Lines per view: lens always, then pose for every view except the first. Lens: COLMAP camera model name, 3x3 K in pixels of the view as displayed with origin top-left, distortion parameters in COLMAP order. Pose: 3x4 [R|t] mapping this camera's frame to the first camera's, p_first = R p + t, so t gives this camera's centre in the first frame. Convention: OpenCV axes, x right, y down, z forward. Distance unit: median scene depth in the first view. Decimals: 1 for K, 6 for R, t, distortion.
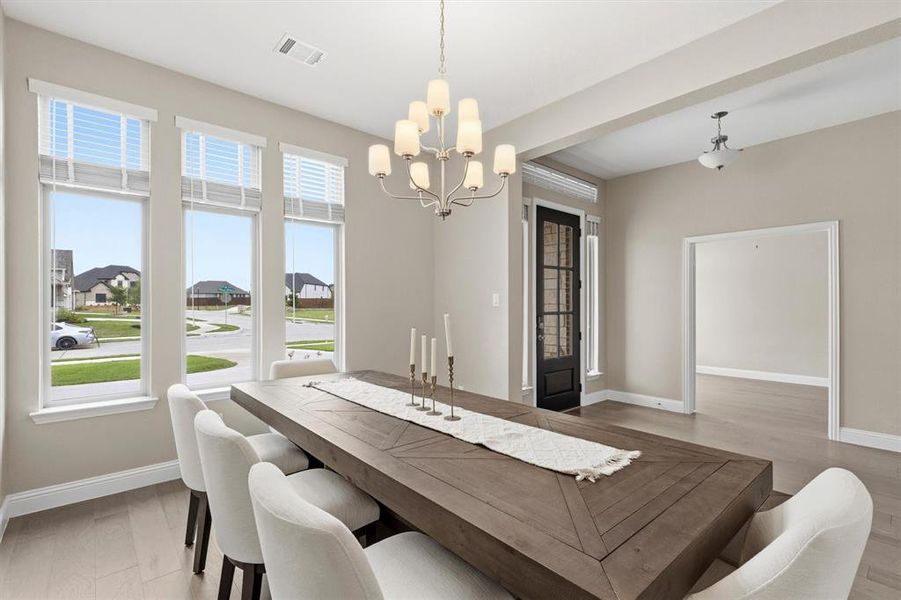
lens RADIAL K [[400.7, 0, 450.5], [0, 400.7, 300.0], [0, 0, 1]] dist [0.002941, 0.000085]
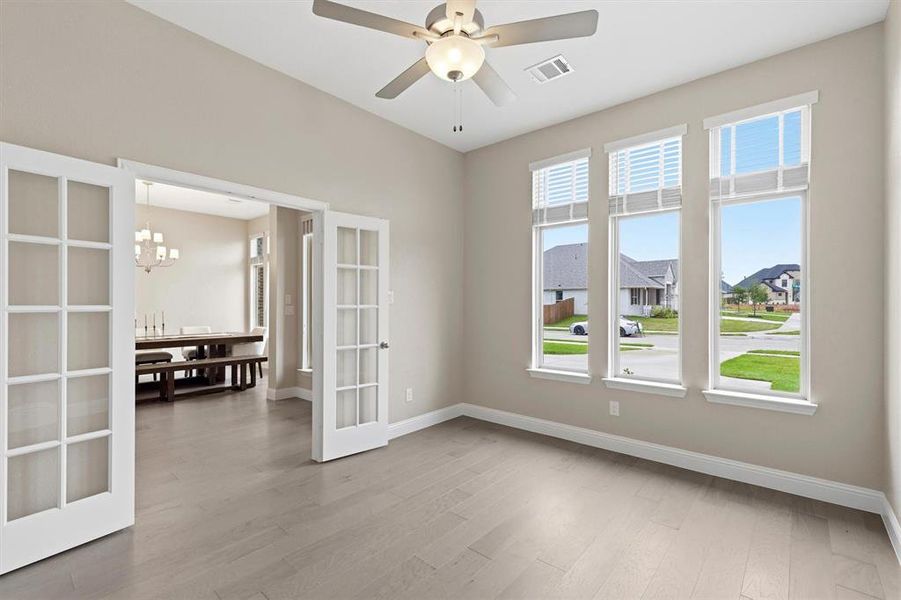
lens RADIAL K [[403.5, 0, 450.5], [0, 403.5, 300.0], [0, 0, 1]] dist [0.000861, 0.000043]
pose [[0.106506, 0.002960, -0.994308, 0.351015], [-0.000497, 0.999996, 0.002923, -0.002583], [0.994312, 0.000183, 0.106507, 0.317793]]
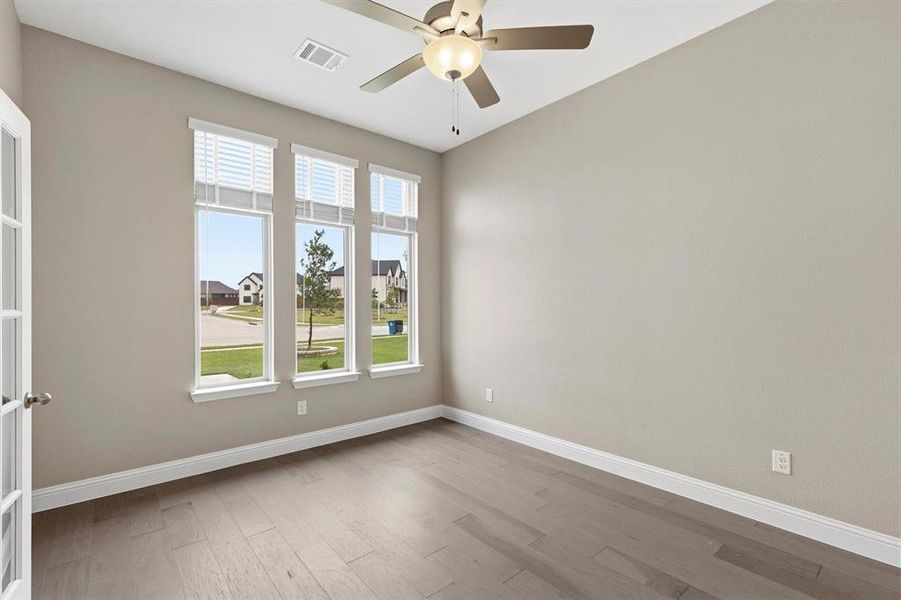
lens RADIAL K [[405.1, 0, 449.1], [0, 405.1, 304.4], [0, 0, 1]] dist [0.000386, -0.000203]
pose [[0.999458, 0.007539, -0.032033, -0.139128], [-0.007419, 0.999965, 0.003870, 0.000125], [0.032061, -0.003631, 0.999479, -0.128654]]
